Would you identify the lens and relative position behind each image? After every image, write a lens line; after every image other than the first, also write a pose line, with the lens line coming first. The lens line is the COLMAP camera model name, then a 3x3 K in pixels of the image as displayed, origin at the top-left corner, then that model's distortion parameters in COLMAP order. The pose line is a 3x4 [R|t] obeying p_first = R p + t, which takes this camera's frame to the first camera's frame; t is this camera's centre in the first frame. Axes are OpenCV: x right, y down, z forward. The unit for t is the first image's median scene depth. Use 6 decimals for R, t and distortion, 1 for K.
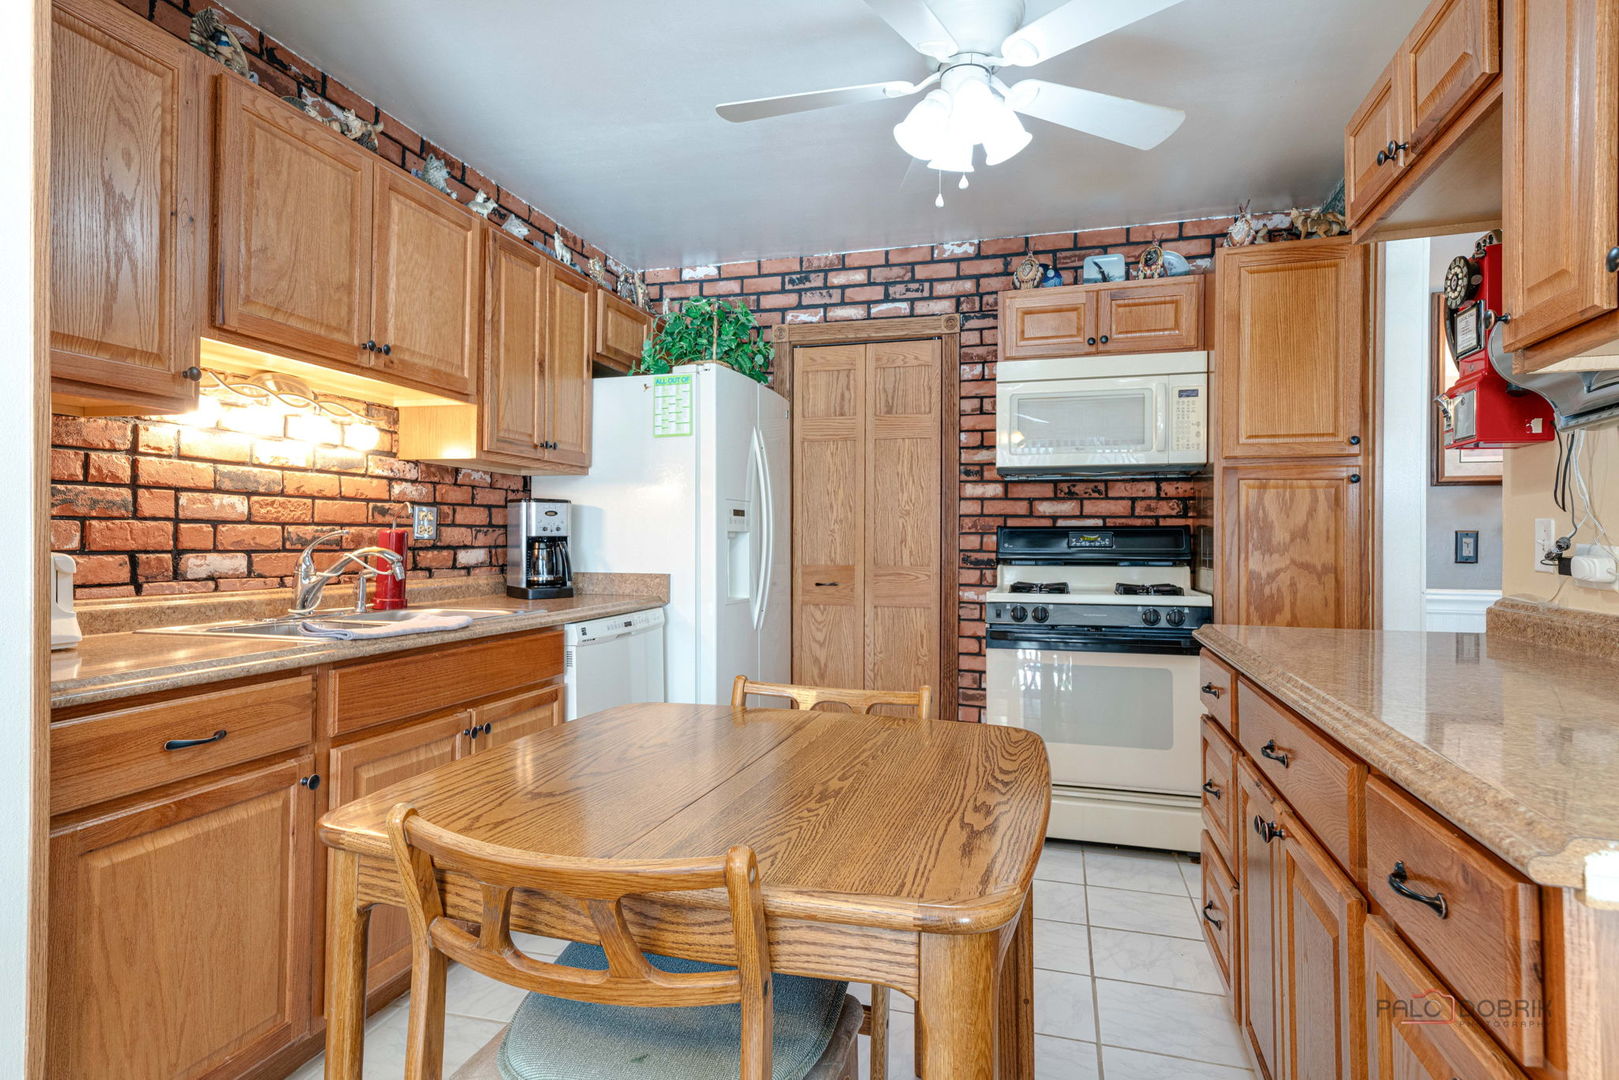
lens RADIAL K [[860.5, 0, 806.1], [0, 860.5, 539.0], [0, 0, 1]] dist [0.002037, 0.000336]
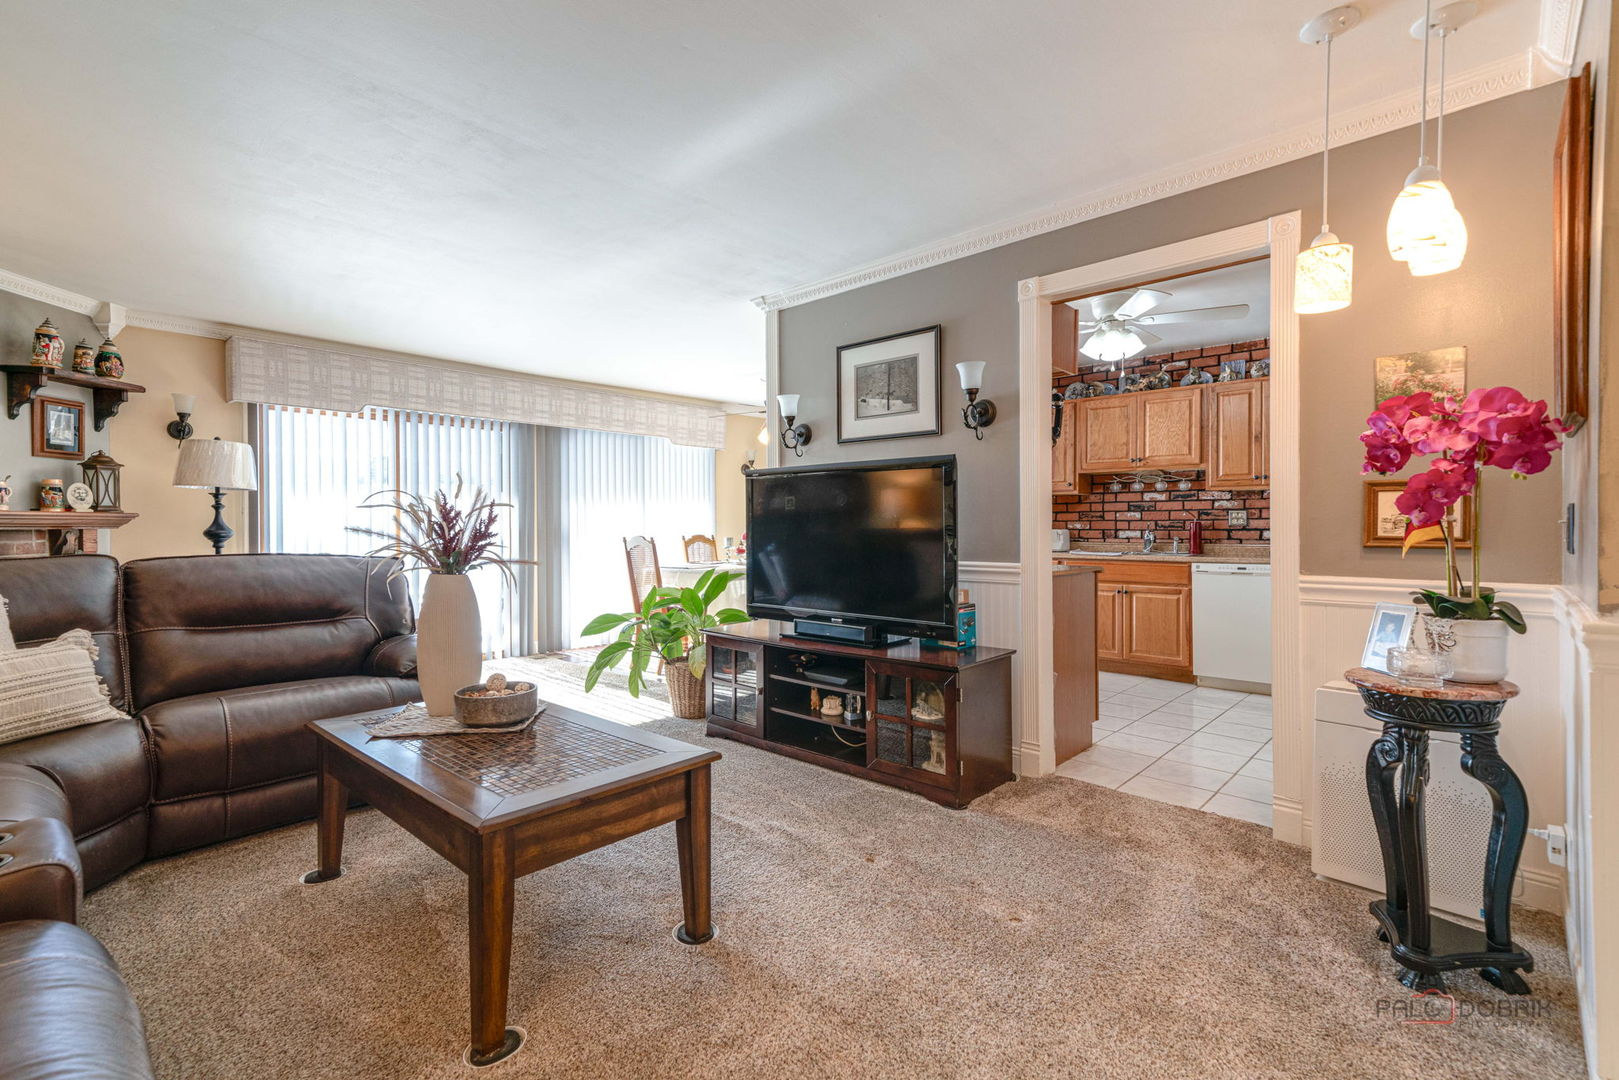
lens RADIAL K [[737.8, 0, 795.9], [0, 737.8, 533.3], [0, 0, 1]] dist [0.021536, 0.000426]
pose [[-0.450945, 0.005265, -0.892536, 2.172800], [0.004040, 0.999984, 0.003858, 0.009753], [0.892543, -0.001866, -0.450959, 1.057554]]
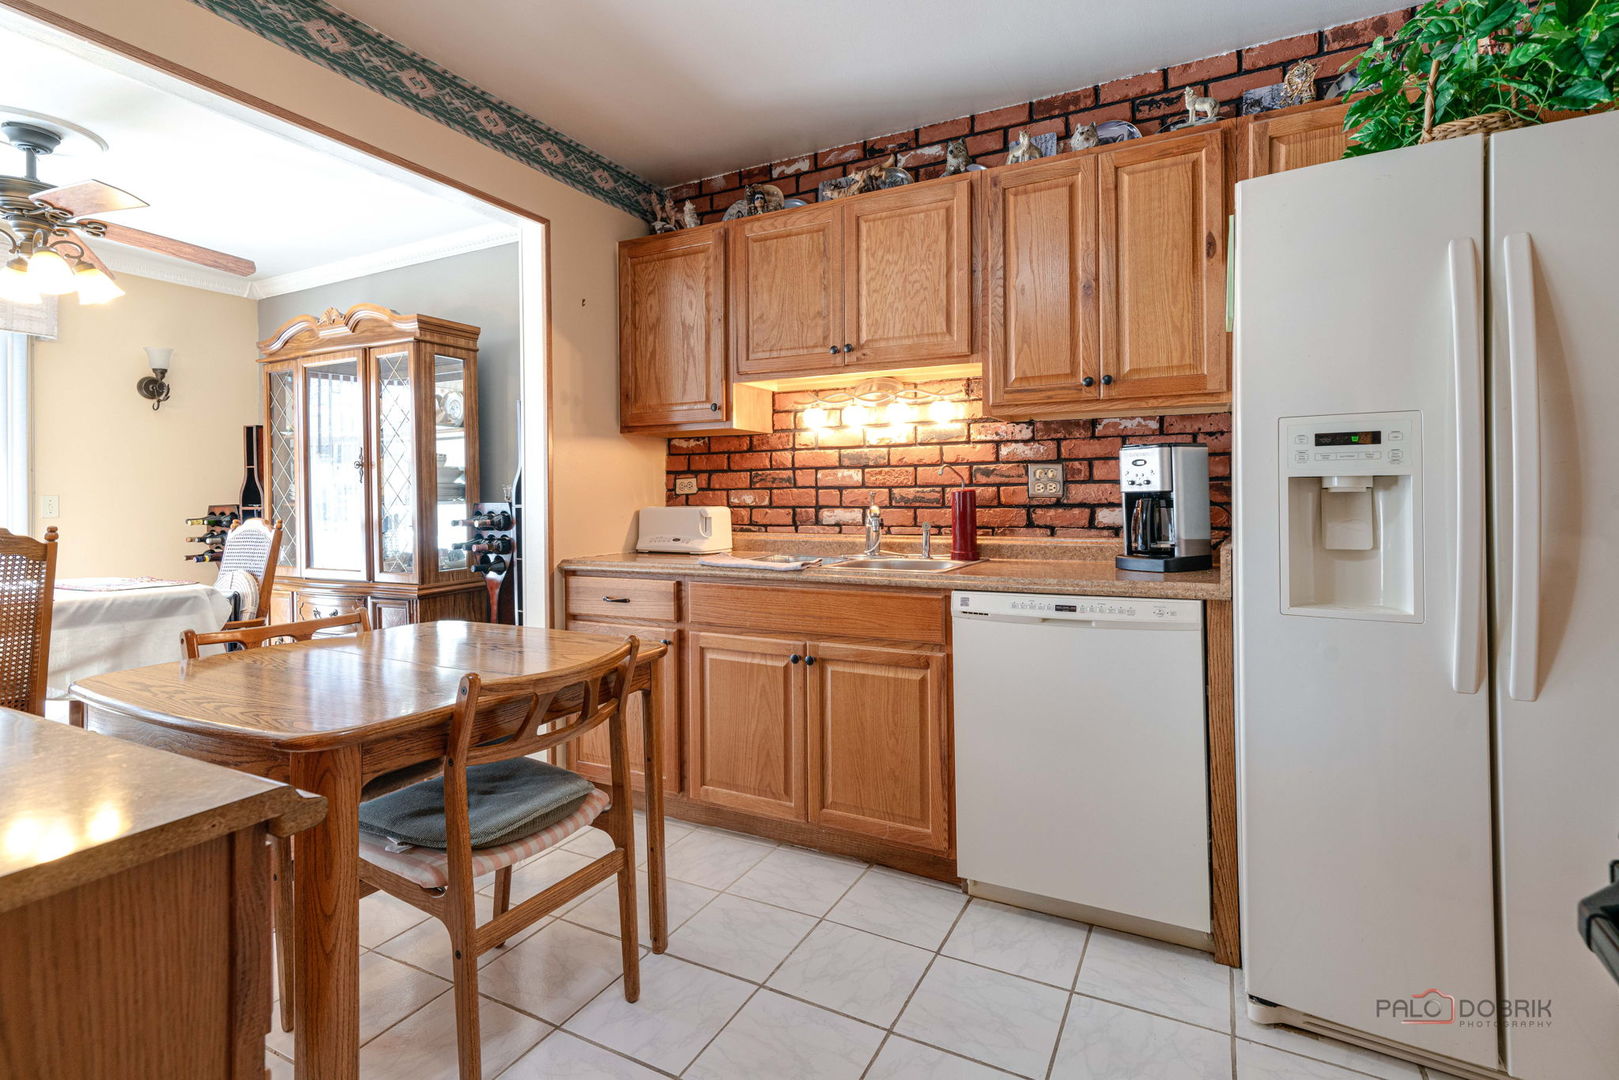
lens RADIAL K [[780.8, 0, 805.8], [0, 780.8, 499.5], [0, 0, 1]] dist [0.002408, 0.000037]
pose [[-0.197407, -0.001309, -0.980321, 0.627455], [0.009529, 0.999949, -0.003254, 0.004282], [0.980275, -0.009984, -0.197385, 1.126356]]
